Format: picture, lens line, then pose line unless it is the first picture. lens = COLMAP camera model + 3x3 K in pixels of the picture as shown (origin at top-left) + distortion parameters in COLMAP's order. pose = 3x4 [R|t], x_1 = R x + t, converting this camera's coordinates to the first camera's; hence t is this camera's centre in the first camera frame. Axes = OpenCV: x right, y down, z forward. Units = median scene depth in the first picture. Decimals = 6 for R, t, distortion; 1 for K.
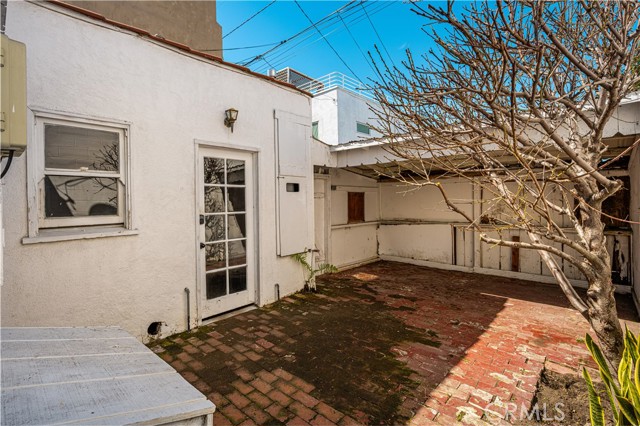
lens RADIAL K [[315.8, 0, 322.1], [0, 315.8, 203.2], [0, 0, 1]] dist [0.003012, 0.000630]
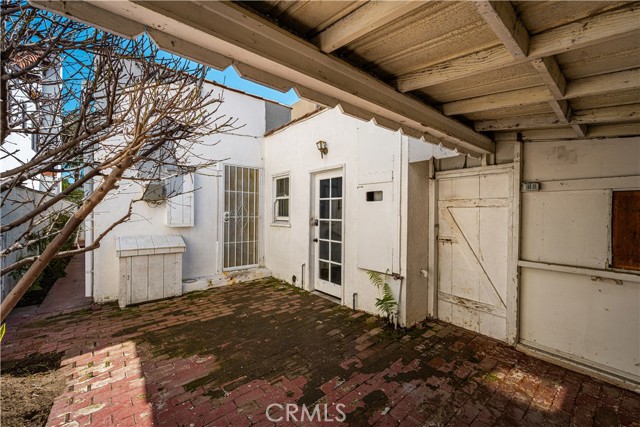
lens RADIAL K [[254.9, 0, 320.0], [0, 254.9, 213.5], [0, 0, 1]] dist [-0.000475, -0.000259]
pose [[-0.144704, 0.026455, -0.989121, 0.918023], [-0.004121, 0.999618, 0.027339, -0.028901], [0.989466, 0.008032, -0.144539, 1.364263]]
